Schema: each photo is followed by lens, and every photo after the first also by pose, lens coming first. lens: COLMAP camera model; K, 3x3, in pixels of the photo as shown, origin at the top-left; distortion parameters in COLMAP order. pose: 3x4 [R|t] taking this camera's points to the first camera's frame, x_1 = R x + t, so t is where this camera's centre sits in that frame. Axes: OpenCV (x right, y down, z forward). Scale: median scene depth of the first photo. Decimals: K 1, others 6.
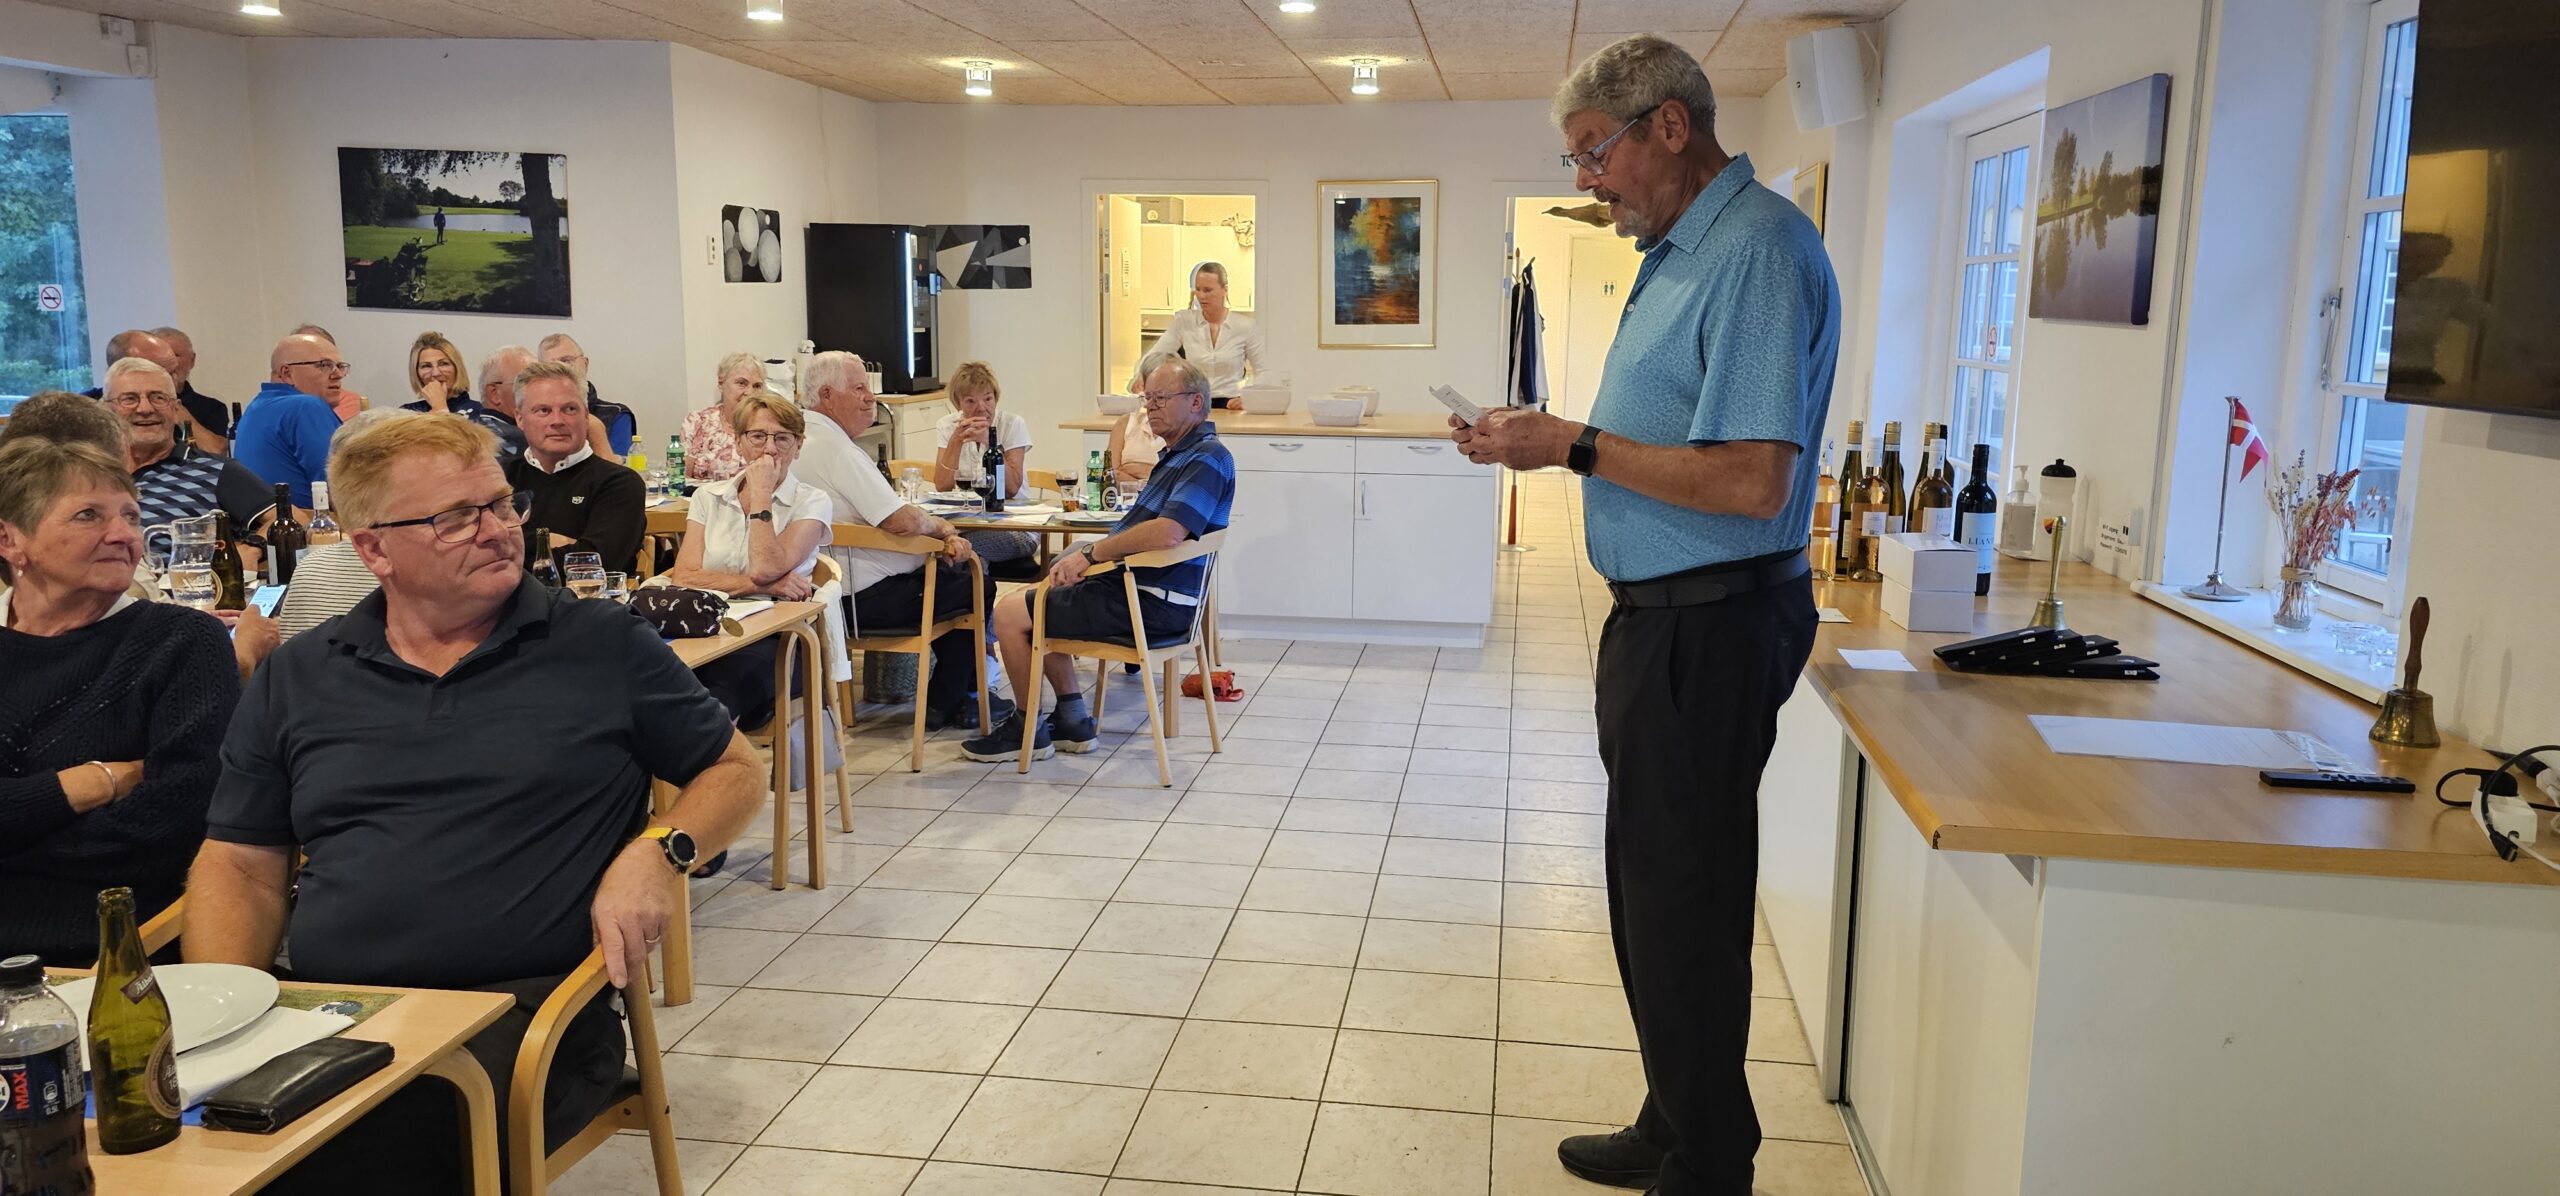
lens RADIAL K [[1705.0, 0, 1305.0], [0, 1705.0, 605.7], [0, 0, 1]] dist [0.035362, -0.034939]
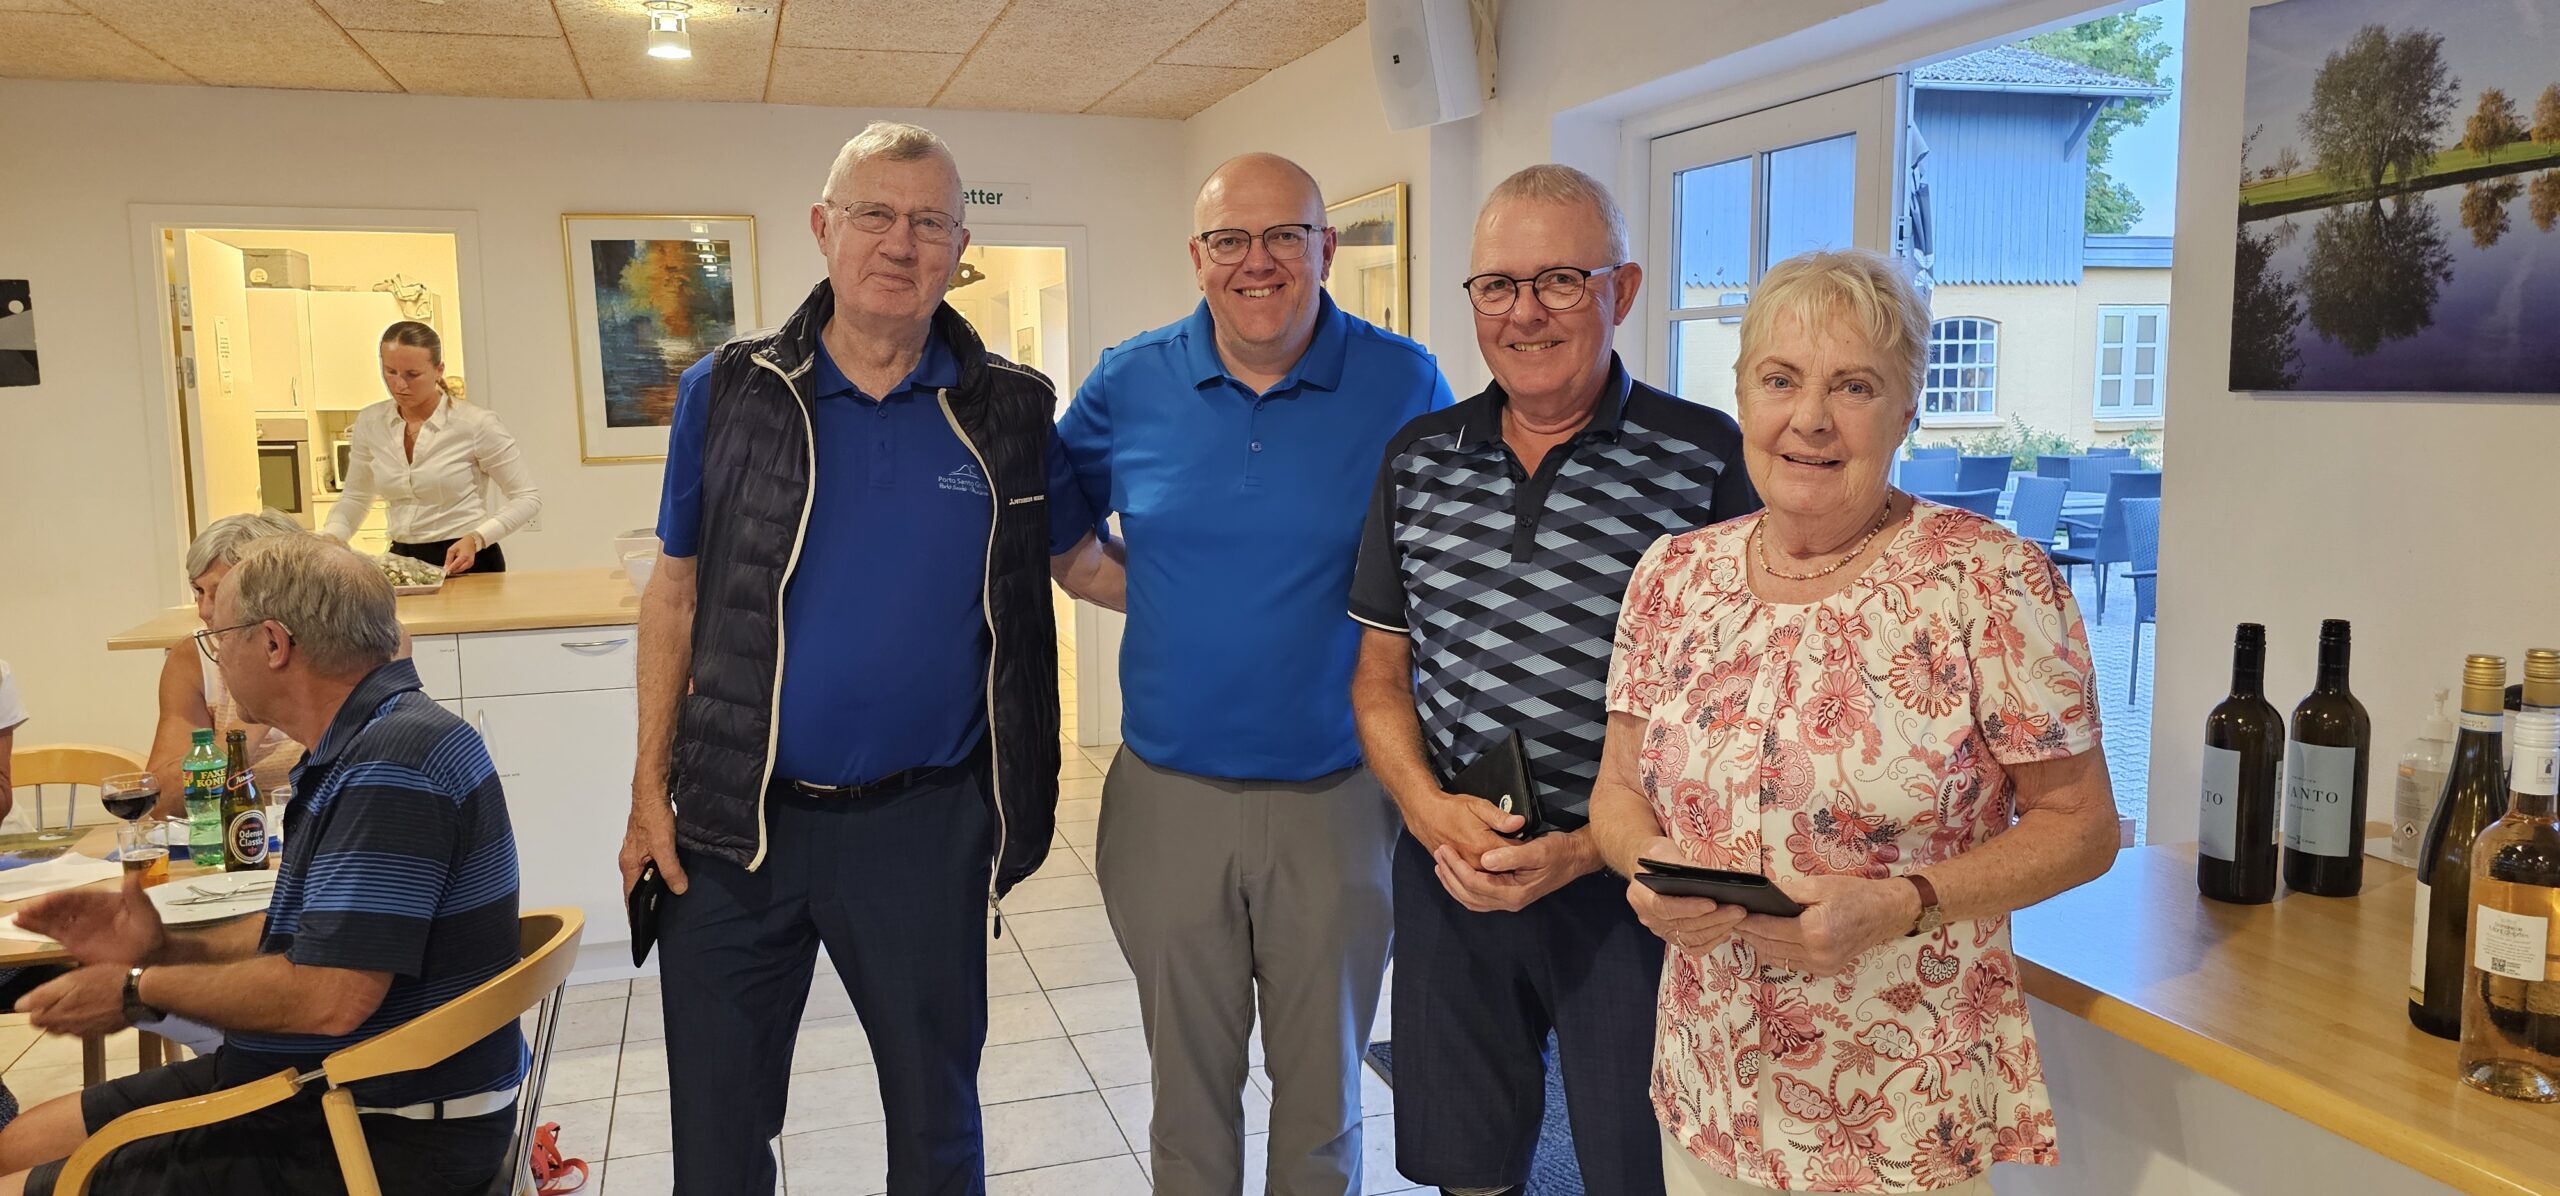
lens RADIAL K [[1705.0, 0, 1311.2], [0, 1705.0, 582.3], [0, 0, 1]] dist [0.035362, -0.034939]
pose [[0.893721, -0.076062, 0.442127, -0.045098], [0.102522, 0.994071, -0.036221, -0.065011], [-0.436751, 0.077699, 0.896221, 0.353018]]
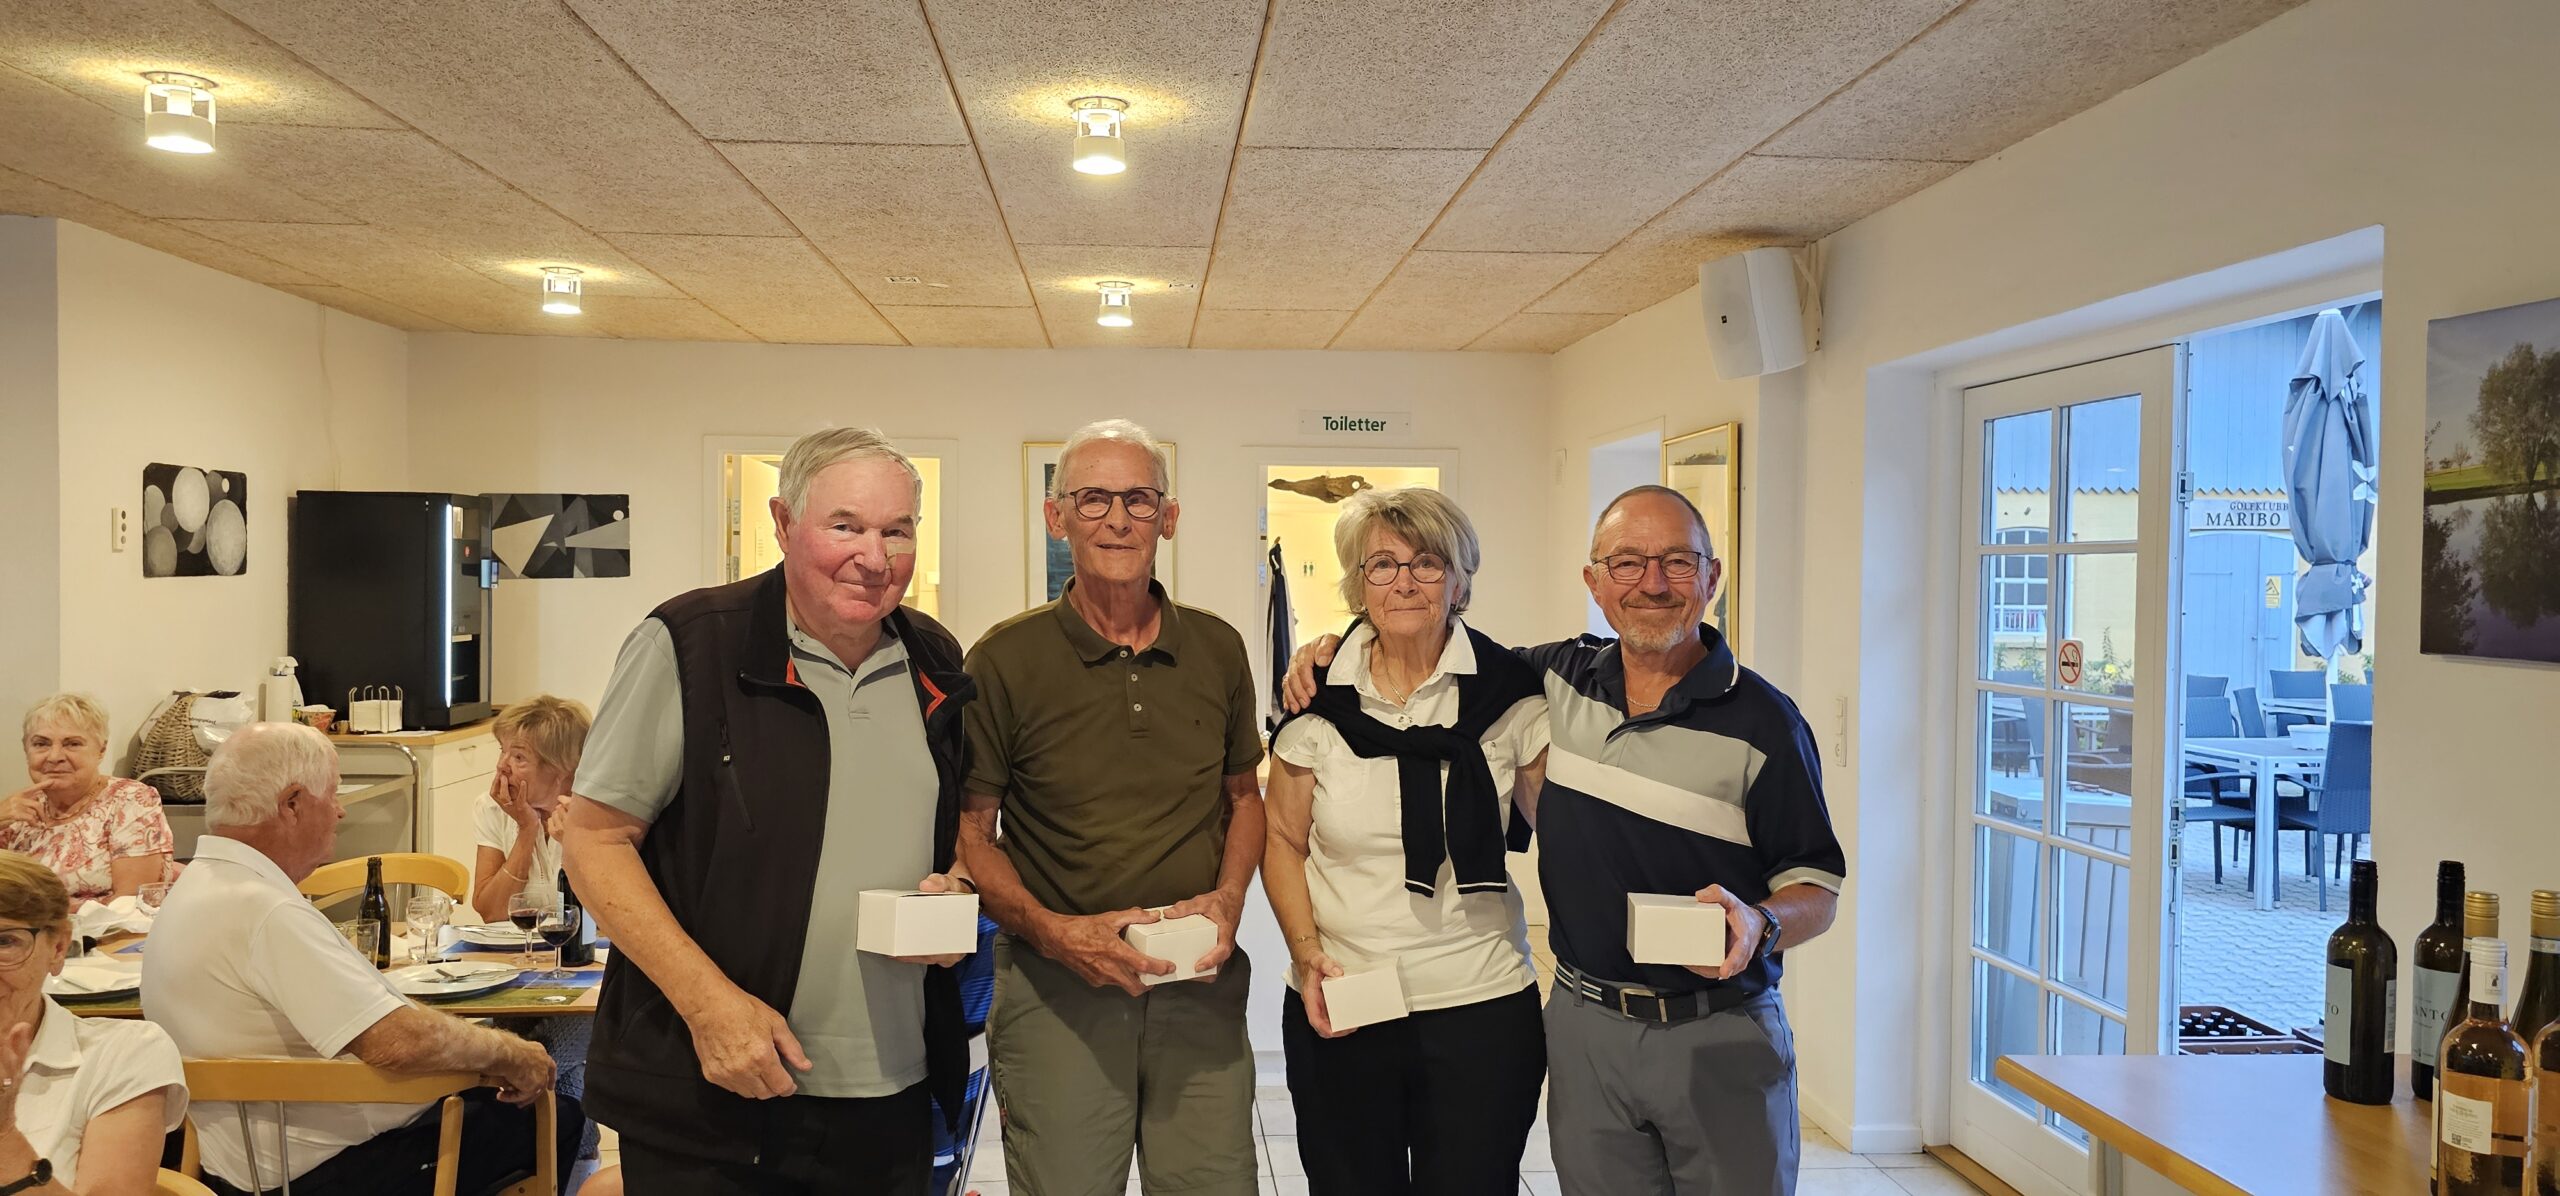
lens RADIAL K [[1705.0, 0, 1289.6], [0, 1705.0, 606.4], [0, 0, 1]] dist [0.035362, -0.034939]
pose [[0.975447, -0.009092, 0.220047, -0.054934], [0.042996, 0.987783, -0.149784, -0.061116], [-0.215997, 0.155567, 0.963921, 0.274716]]
